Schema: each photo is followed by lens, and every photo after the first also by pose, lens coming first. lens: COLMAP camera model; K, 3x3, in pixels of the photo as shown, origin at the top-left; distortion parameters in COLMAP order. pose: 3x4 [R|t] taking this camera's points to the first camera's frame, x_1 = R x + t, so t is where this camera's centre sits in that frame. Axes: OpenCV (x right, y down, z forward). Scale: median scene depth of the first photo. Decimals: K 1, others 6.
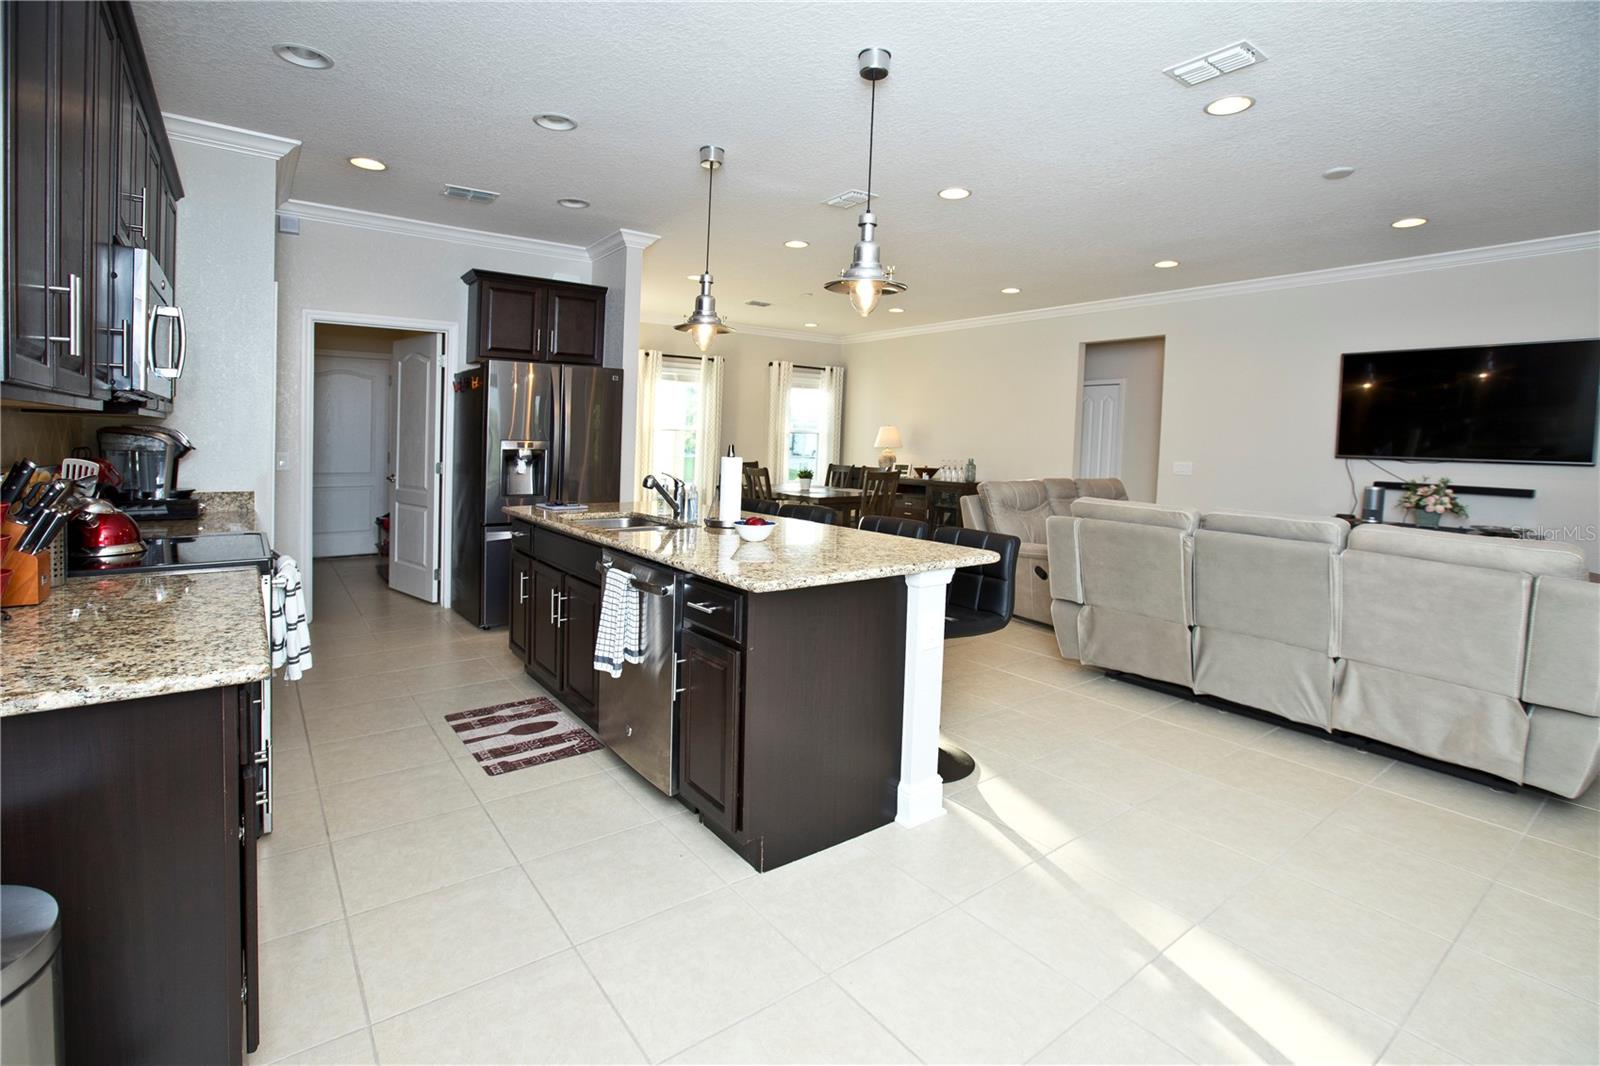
lens RADIAL K [[751.2, 0, 799.4], [0, 751.2, 508.1], [0, 0, 1]] dist [-0.066876, 0.023018]
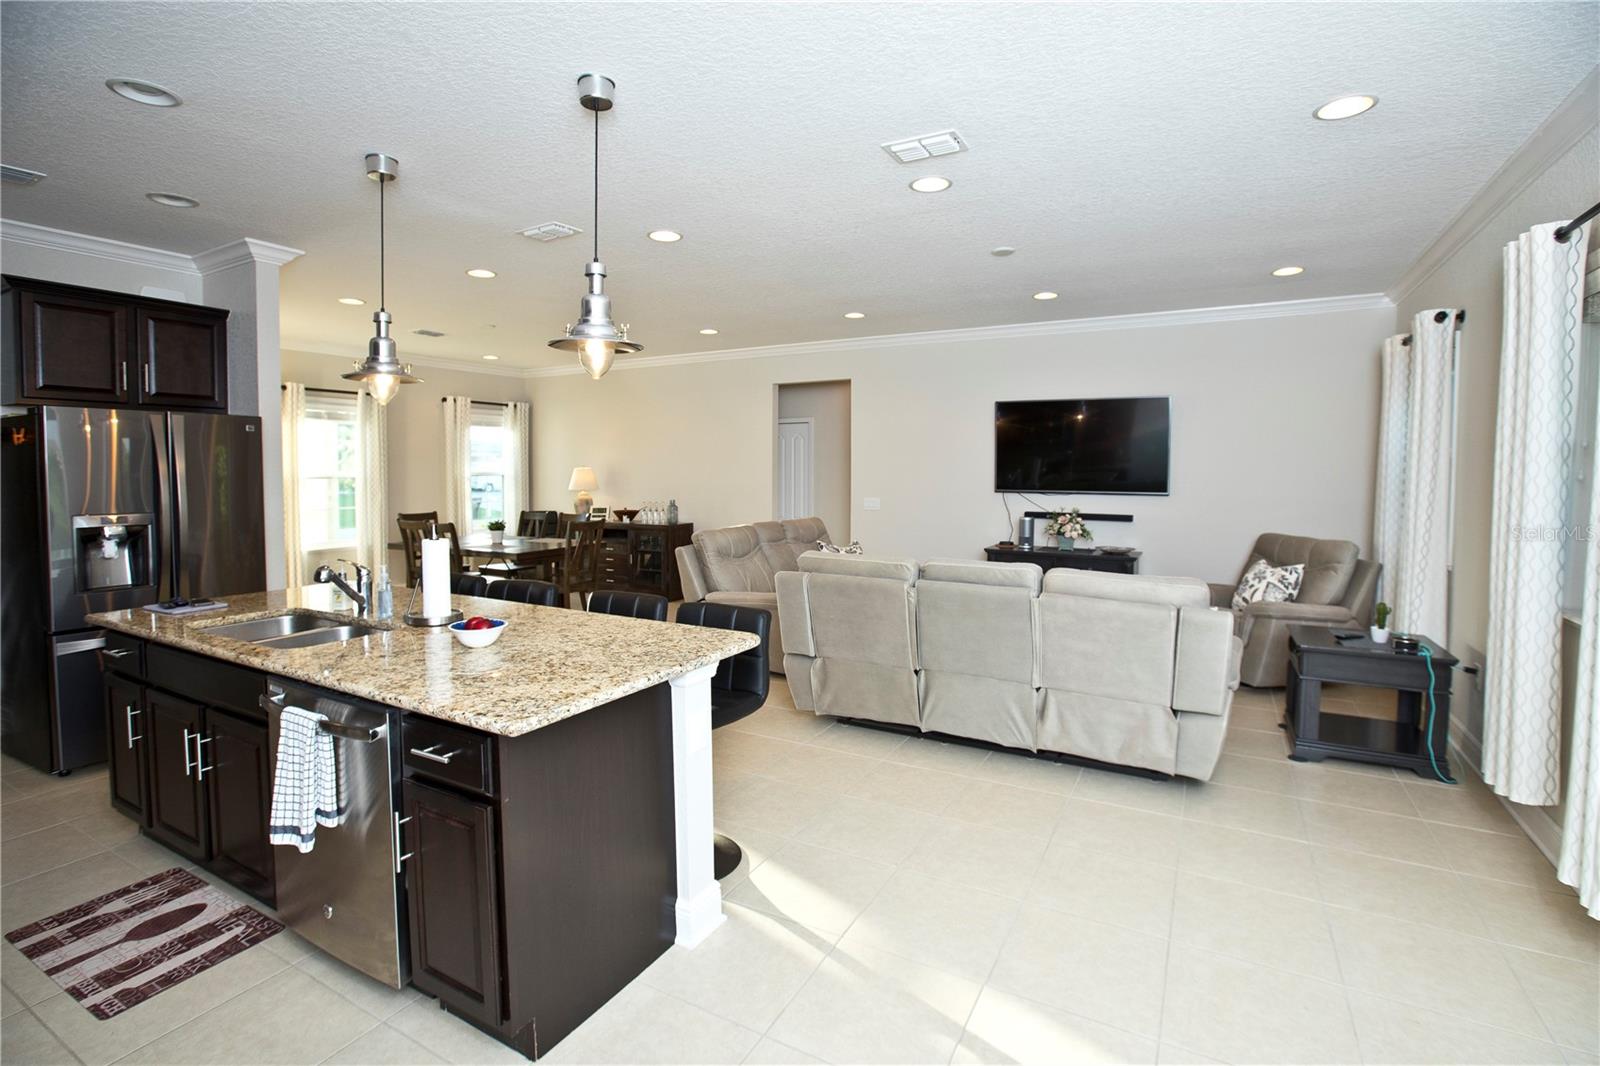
lens RADIAL K [[752.0, 0, 800.0], [0, 752.0, 533.0], [0, 0, 1]] dist [-0.058829, 0.017782]
pose [[0.910256, -0.053955, 0.410515, -0.058403], [0.052811, 0.998504, 0.014137, -0.064942], [-0.410664, 0.008811, 0.911744, 0.083651]]
